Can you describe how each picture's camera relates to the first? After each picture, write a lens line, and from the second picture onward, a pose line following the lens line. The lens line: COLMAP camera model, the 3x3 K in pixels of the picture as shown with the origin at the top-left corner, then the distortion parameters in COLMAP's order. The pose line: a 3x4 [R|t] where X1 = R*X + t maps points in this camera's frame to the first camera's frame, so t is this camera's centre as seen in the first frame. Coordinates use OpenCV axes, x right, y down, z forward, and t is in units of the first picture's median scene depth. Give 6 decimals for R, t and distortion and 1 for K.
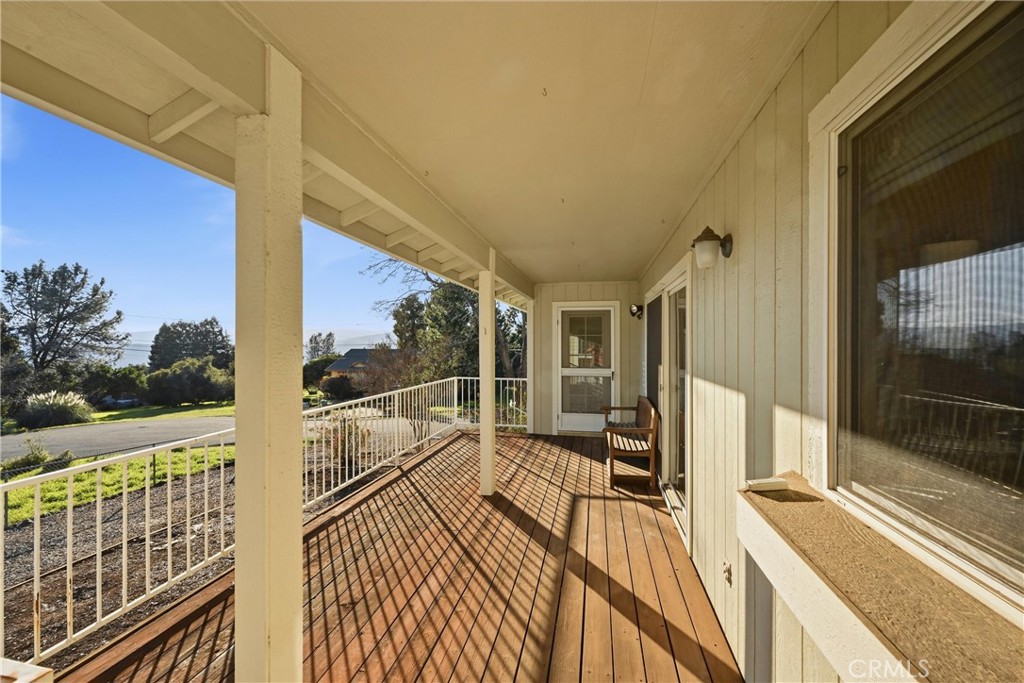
lens RADIAL K [[463.7, 0, 515.1], [0, 463.7, 342.6], [0, 0, 1]] dist [0.001709, 0.000003]
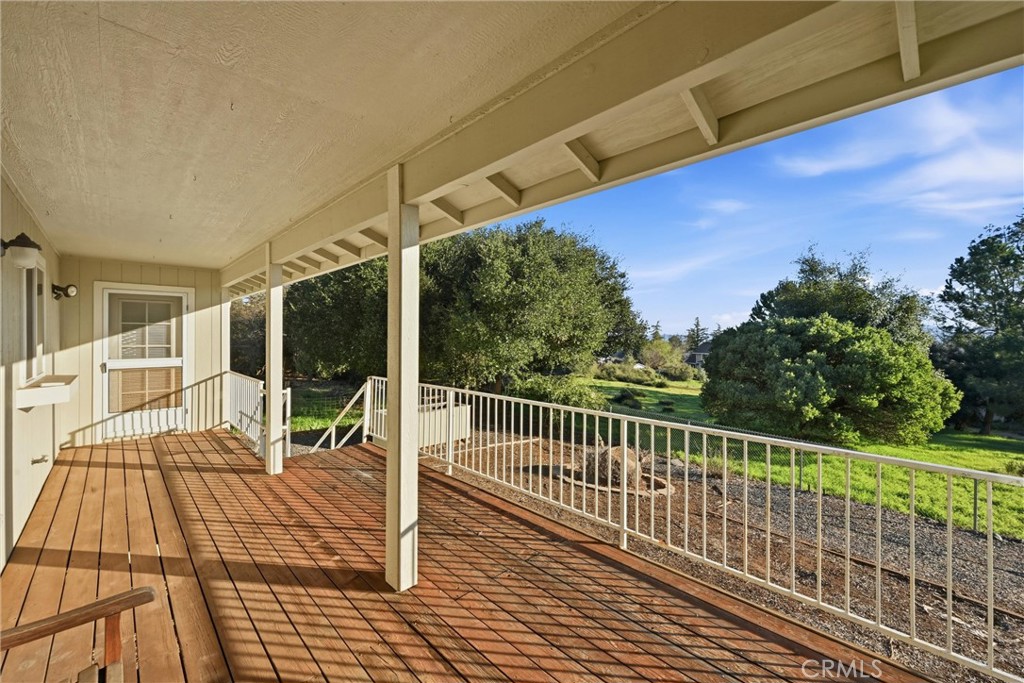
lens RADIAL K [[413.0, 0, 515.7], [0, 413.0, 339.6], [0, 0, 1]] dist [-0.003440, -0.000356]
pose [[-0.586138, 0.000667, -0.810211, 0.339041], [-0.005282, 0.999975, 0.004644, 0.011237], [0.810194, 0.007002, -0.586120, 1.711655]]
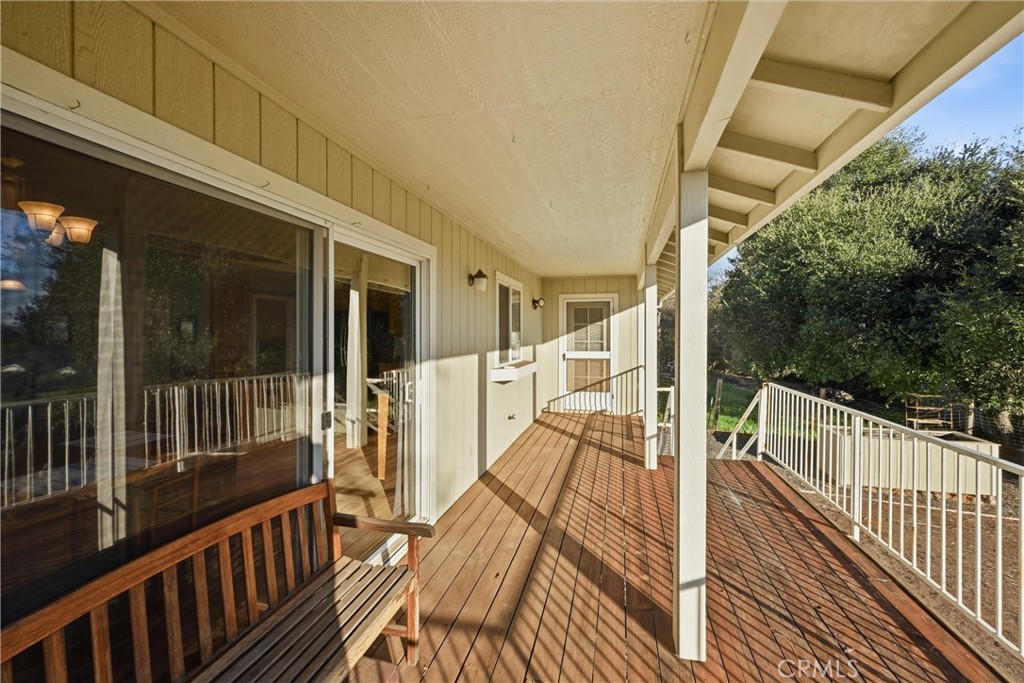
lens RADIAL K [[423.3, 0, 511.7], [0, 423.3, 332.0], [0, 0, 1]] dist [-0.000384, 0.000009]
pose [[-0.997998, -0.004246, 0.063095, 0.114123], [-0.004239, 0.999991, 0.000245, 0.004545], [-0.063096, -0.000023, -0.998007, 1.729985]]
